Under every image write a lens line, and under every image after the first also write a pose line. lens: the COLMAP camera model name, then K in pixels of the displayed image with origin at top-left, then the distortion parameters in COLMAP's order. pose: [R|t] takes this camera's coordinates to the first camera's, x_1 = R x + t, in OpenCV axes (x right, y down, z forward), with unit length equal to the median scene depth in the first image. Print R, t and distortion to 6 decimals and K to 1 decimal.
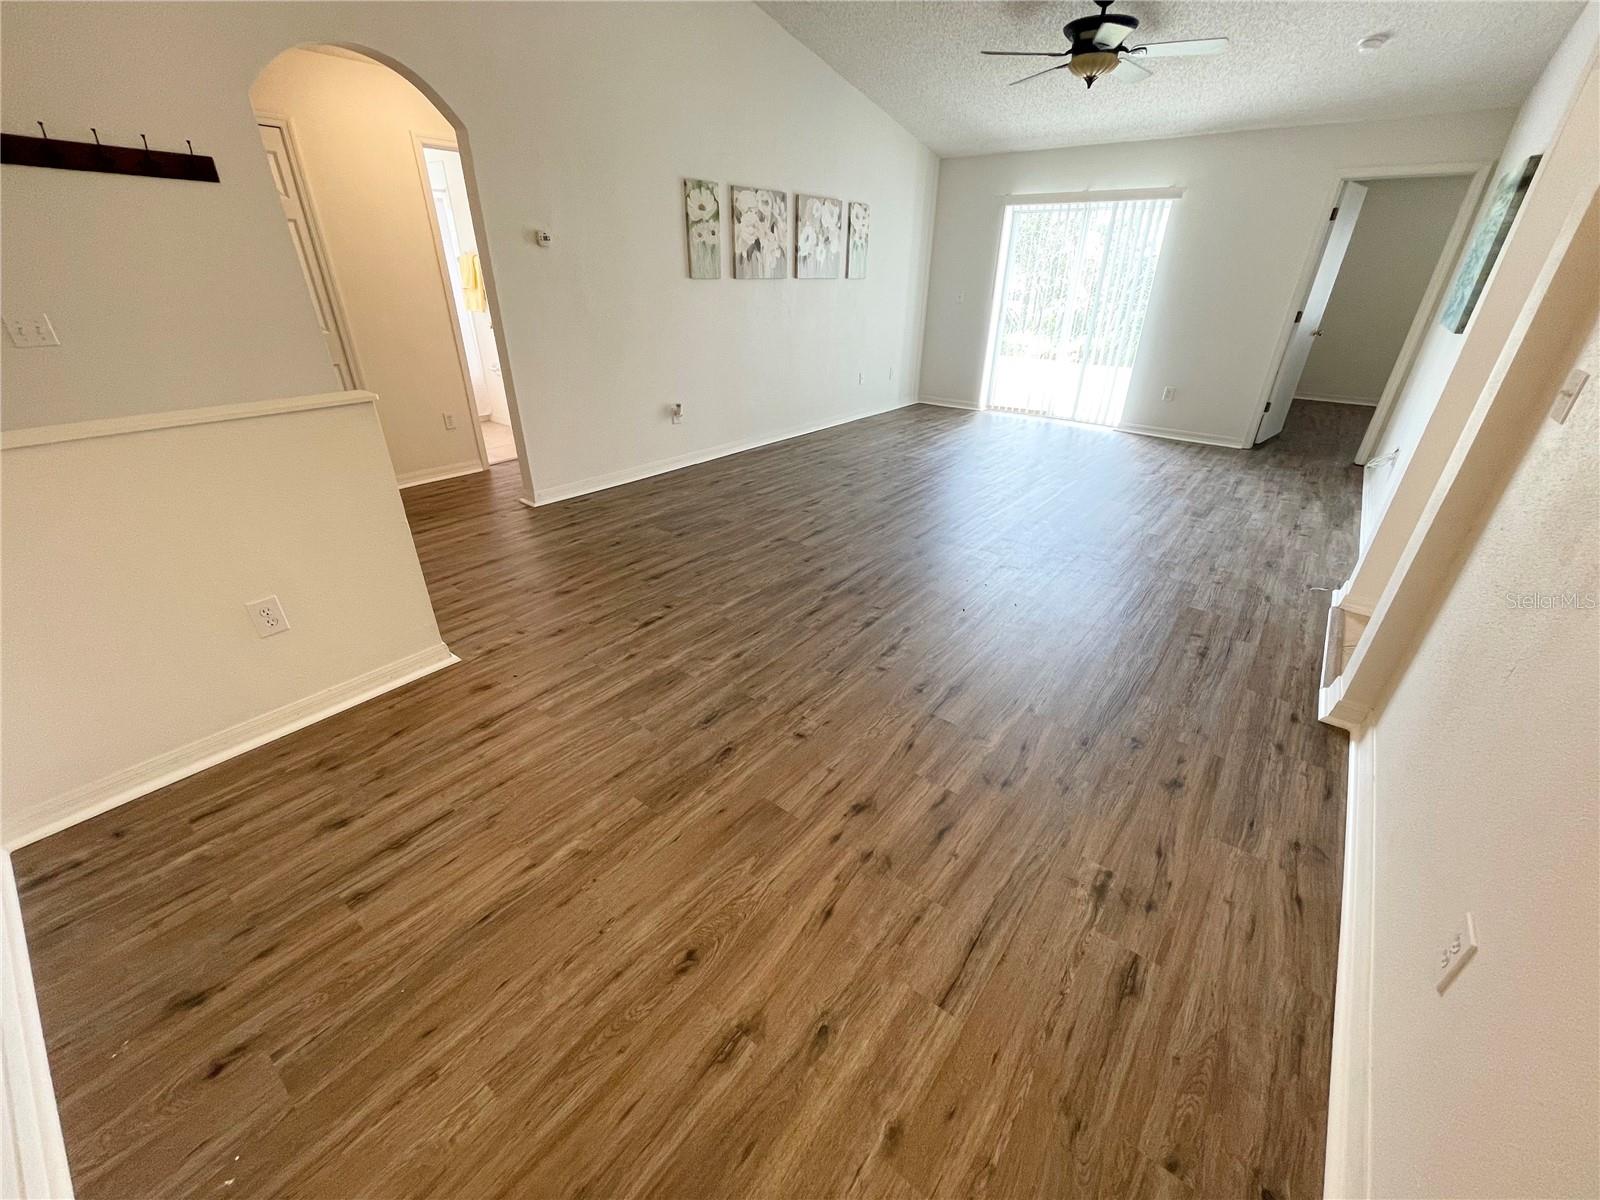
lens RADIAL K [[641.9, 0, 795.1], [0, 641.9, 597.7], [0, 0, 1]] dist [-0.000855, 0.000440]
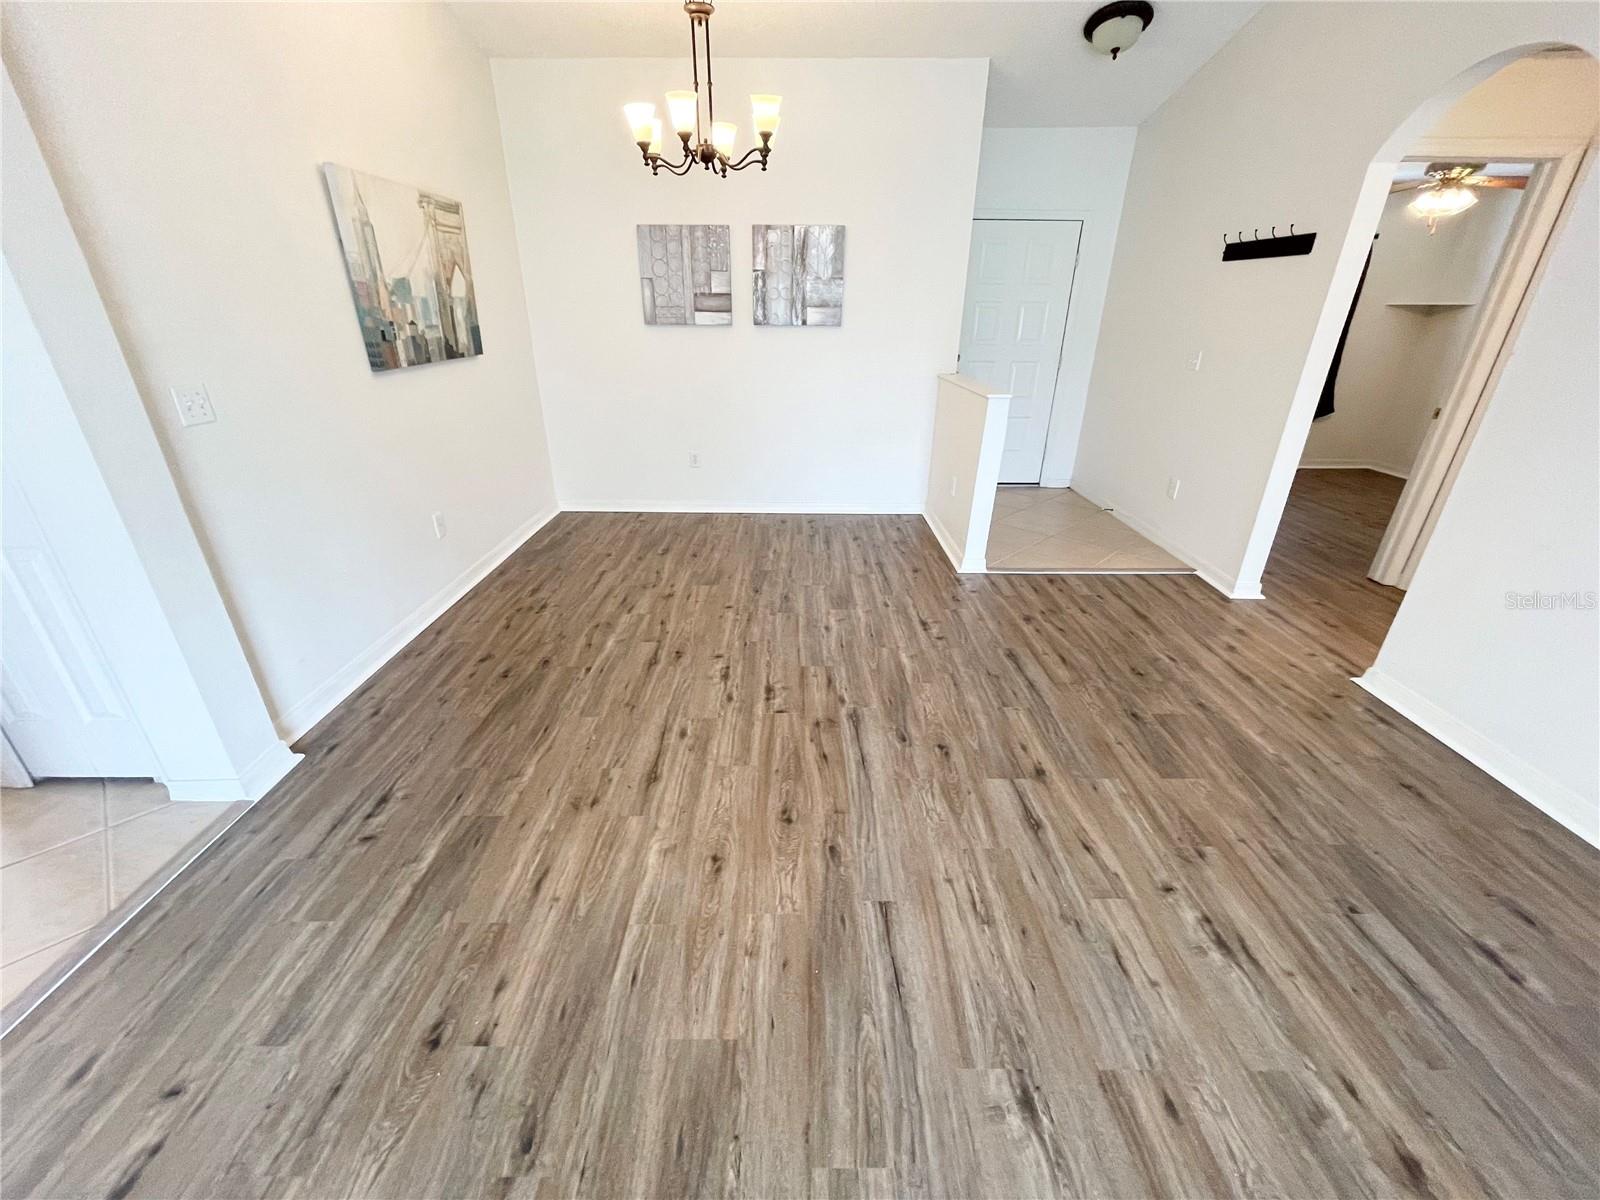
lens RADIAL K [[653.4, 0, 794.0], [0, 653.4, 601.3], [0, 0, 1]] dist [-0.002669, 0.000663]
pose [[-0.783231, 0.239830, -0.573612, 0.421407], [-0.299448, 0.663028, 0.686094, -0.495956], [0.544867, 0.709137, -0.447488, 0.954438]]
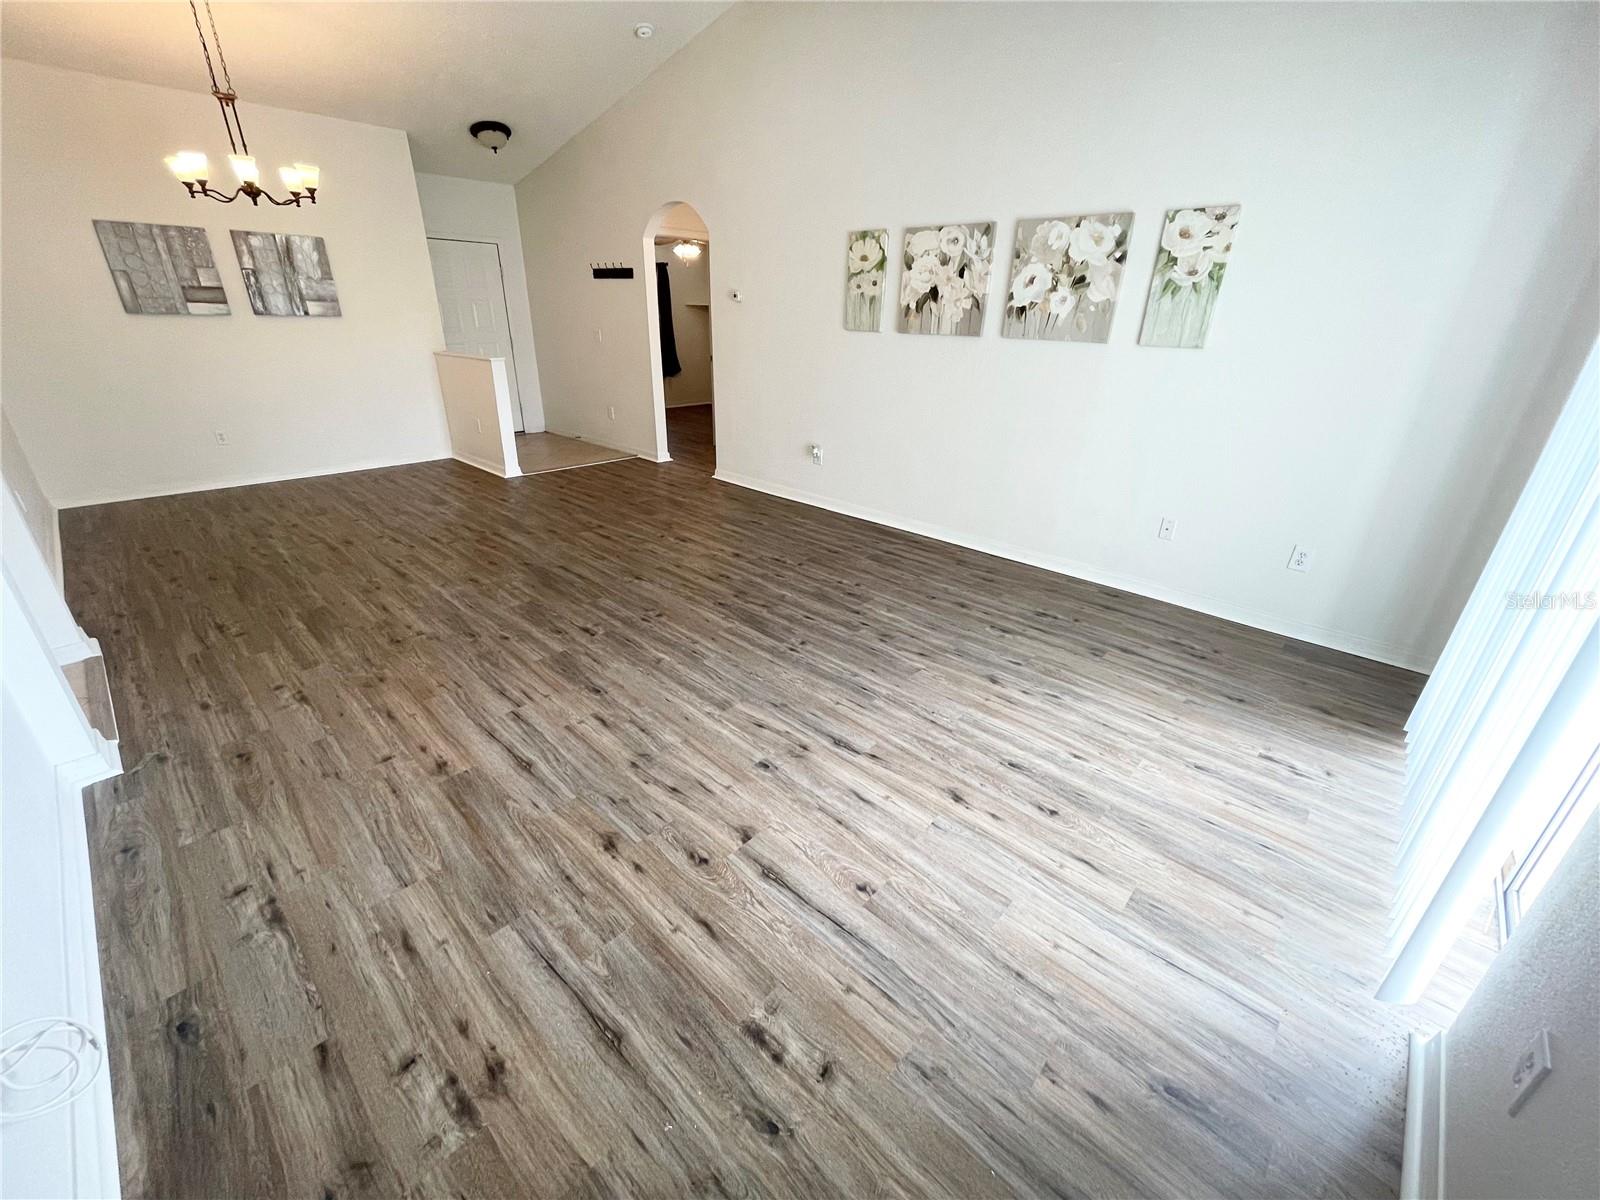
lens RADIAL K [[644.2, 0, 810.2], [0, 644.2, 610.9], [0, 0, 1]] dist [-0.018975, 0.007666]
pose [[-0.066077, 0.406512, -0.911253, 1.054742], [-0.478747, 0.788350, 0.386400, -0.585200], [0.875463, 0.461792, 0.142525, 1.156379]]
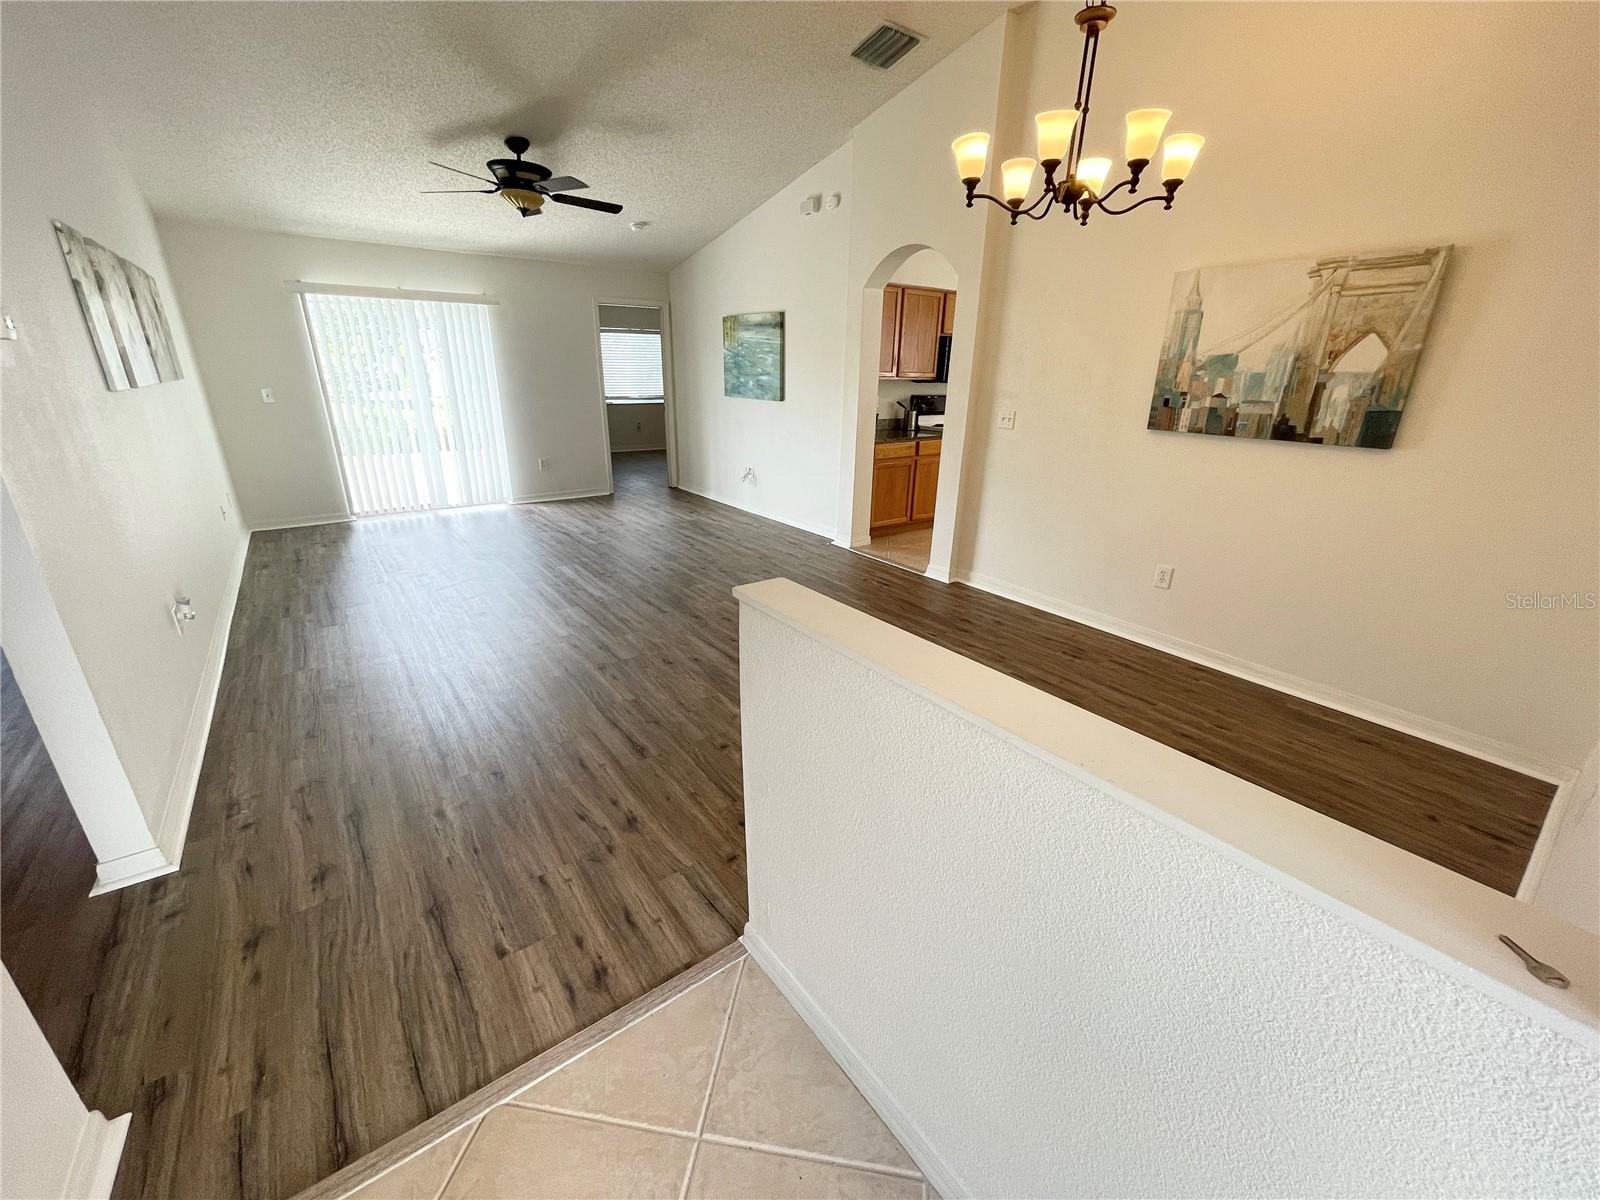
lens RADIAL K [[641.9, 0, 795.1], [0, 641.9, 597.7], [0, 0, 1]] dist [-0.000855, 0.000440]
pose [[0.261532, -0.337415, 0.904297, -0.660288], [0.430508, 0.879326, 0.203590, -0.222305], [-0.863866, 0.336062, 0.375231, 0.379759]]
